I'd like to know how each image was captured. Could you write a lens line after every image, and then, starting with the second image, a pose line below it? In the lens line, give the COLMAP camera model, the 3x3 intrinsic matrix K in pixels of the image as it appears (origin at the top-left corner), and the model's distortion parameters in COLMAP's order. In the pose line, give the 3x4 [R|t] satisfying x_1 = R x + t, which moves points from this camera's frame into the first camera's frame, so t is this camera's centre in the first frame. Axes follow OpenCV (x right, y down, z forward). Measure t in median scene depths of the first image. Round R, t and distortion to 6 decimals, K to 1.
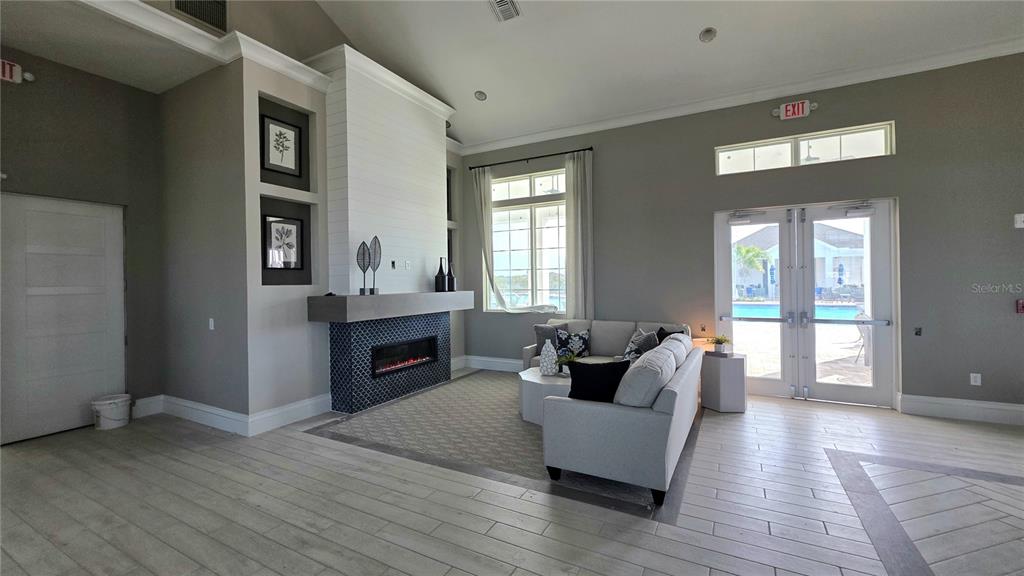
lens RADIAL K [[411.5, 0, 513.6], [0, 411.5, 284.7], [0, 0, 1]] dist [0.001948, -0.000369]
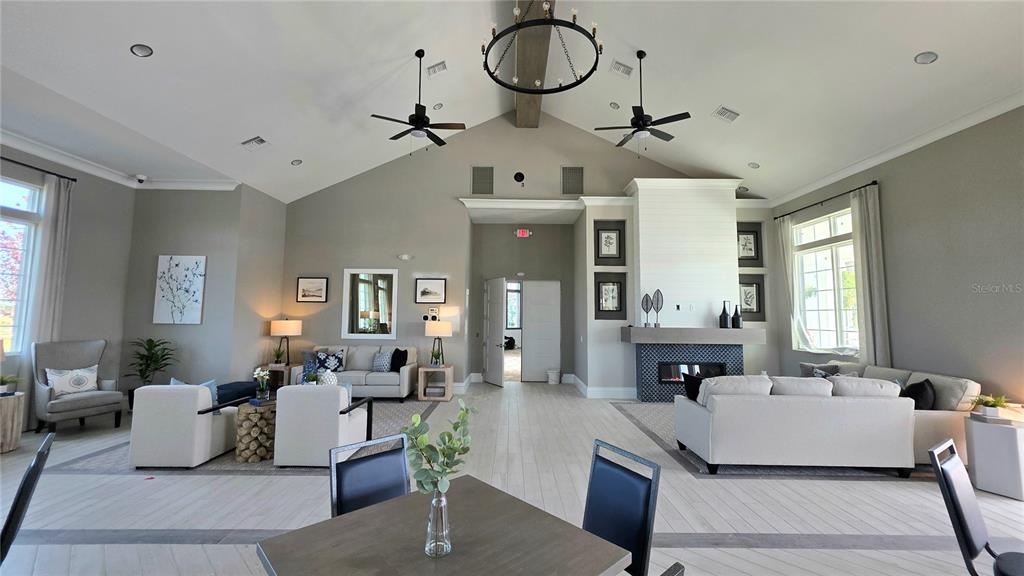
lens RADIAL K [[411.5, 0, 511.7], [0, 411.5, 284.8], [0, 0, 1]] dist [0.001948, -0.000369]
pose [[0.477263, -0.049817, -0.877347, 0.762998], [-0.020030, 0.997516, -0.067537, -0.020607], [0.878532, 0.049807, 0.475079, -0.214759]]
